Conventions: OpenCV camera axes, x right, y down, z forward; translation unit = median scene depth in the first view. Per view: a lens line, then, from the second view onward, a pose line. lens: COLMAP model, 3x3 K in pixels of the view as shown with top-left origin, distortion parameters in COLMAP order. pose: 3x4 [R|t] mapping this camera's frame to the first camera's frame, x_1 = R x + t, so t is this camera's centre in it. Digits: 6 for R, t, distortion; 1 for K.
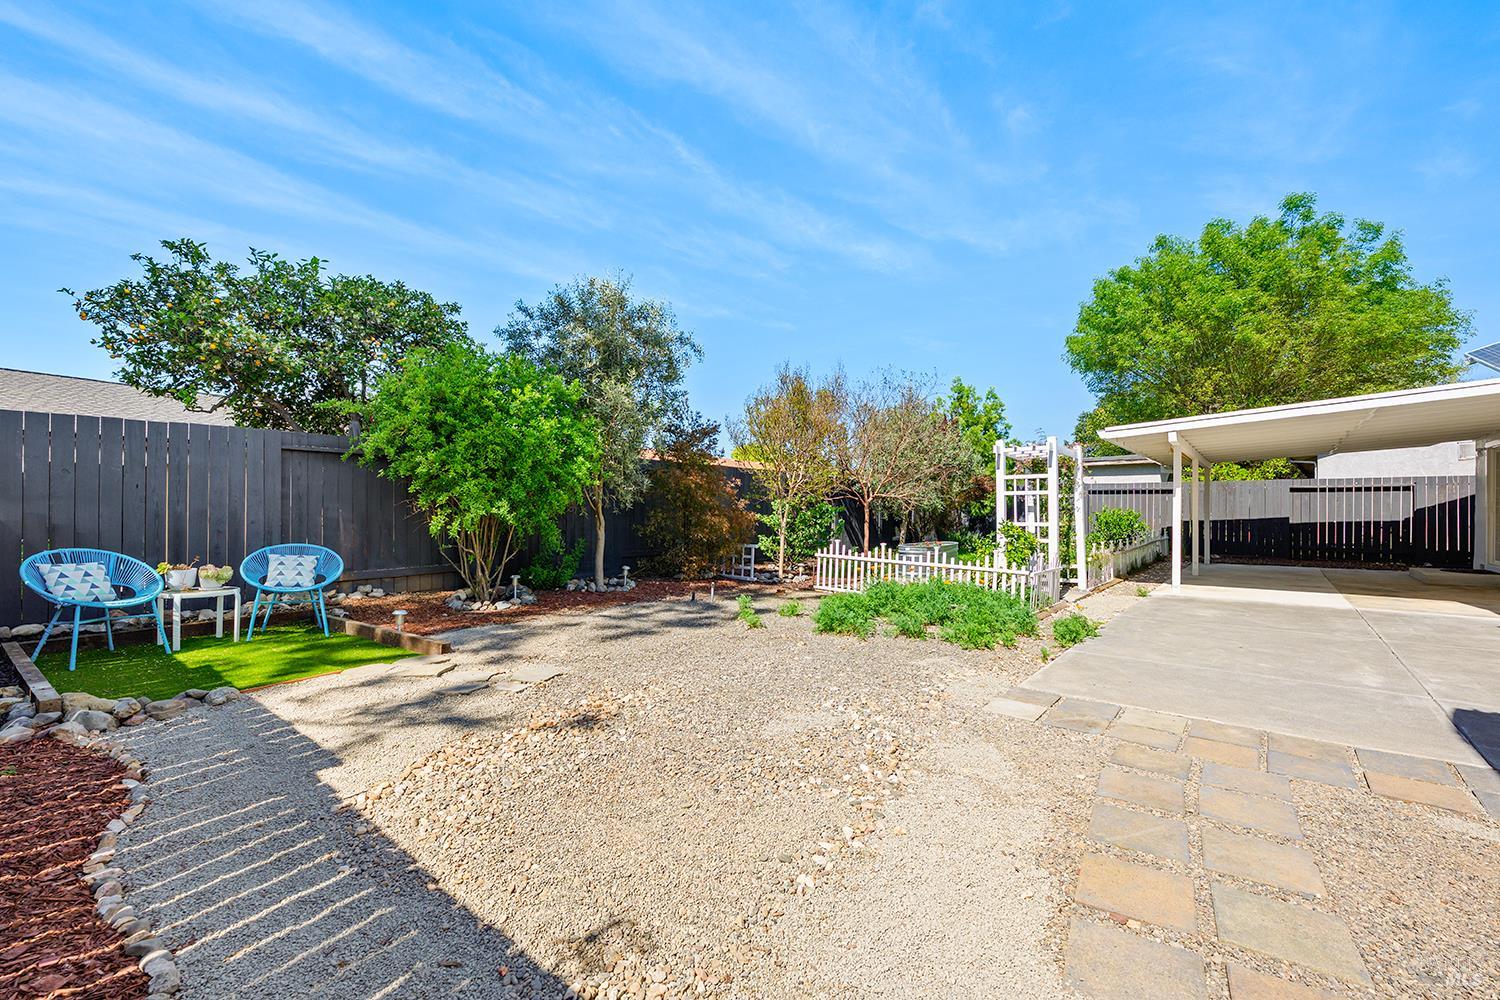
lens RADIAL K [[608.3, 0, 756.6], [0, 608.3, 488.8], [0, 0, 1]] dist [-0.002962, -0.000330]
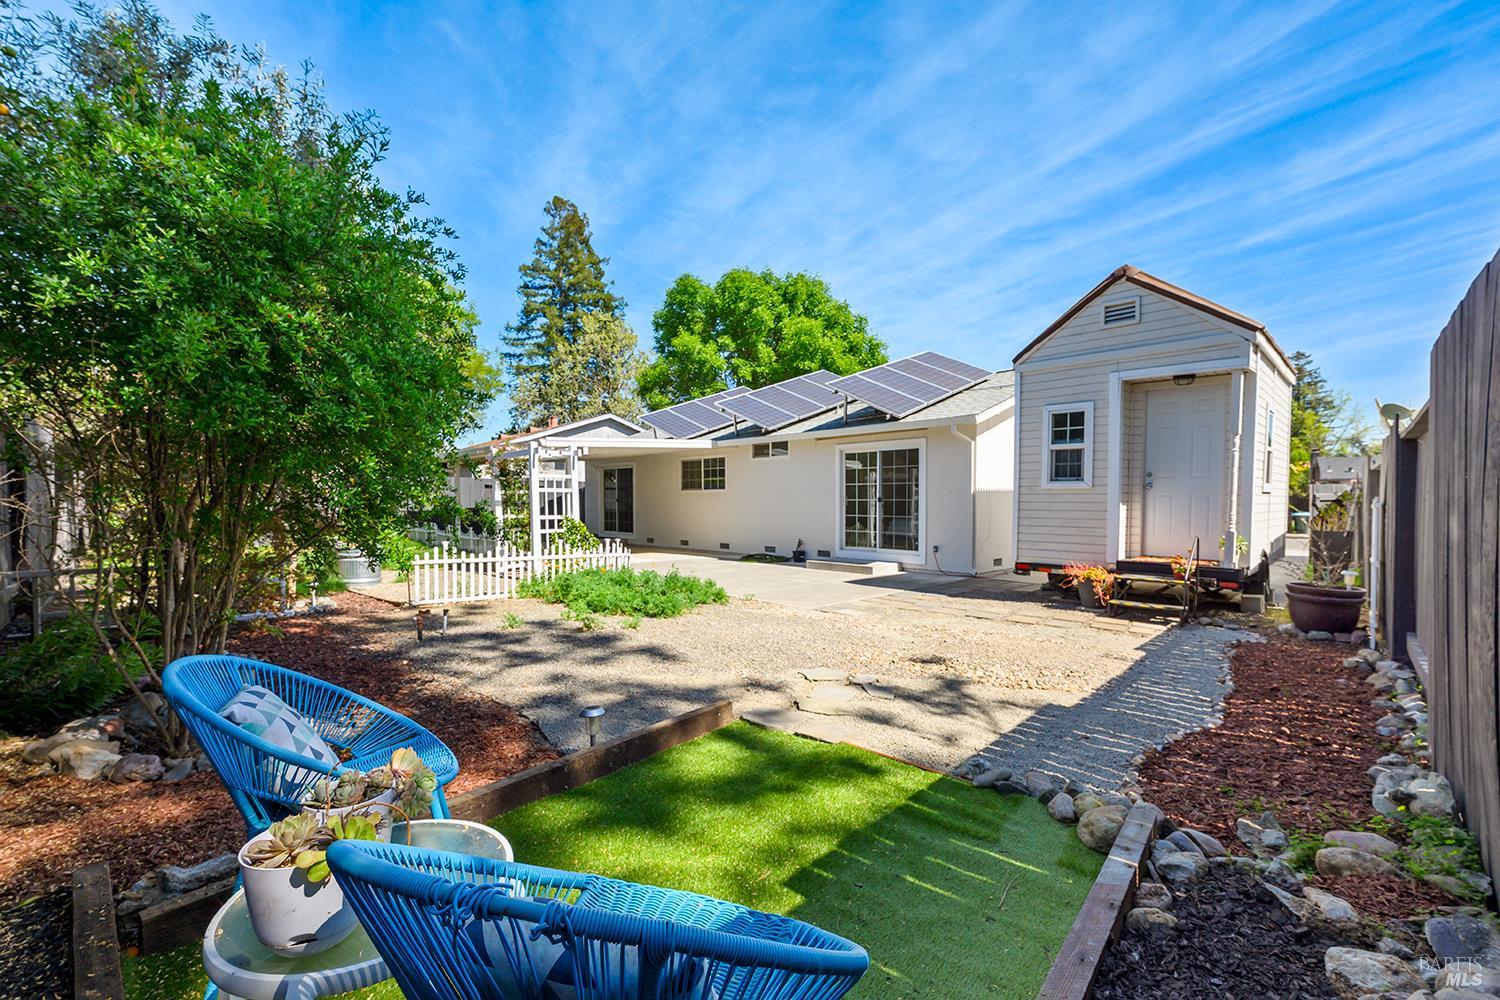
lens RADIAL K [[608.1, 0, 750.7], [0, 608.1, 532.9], [0, 0, 1]] dist [-0.001380, -0.000086]
pose [[0.096985, -0.051613, 0.993947, -0.749793], [-0.043848, 0.997463, 0.056074, 0.007113], [-0.994320, -0.049021, 0.094475, 0.559275]]
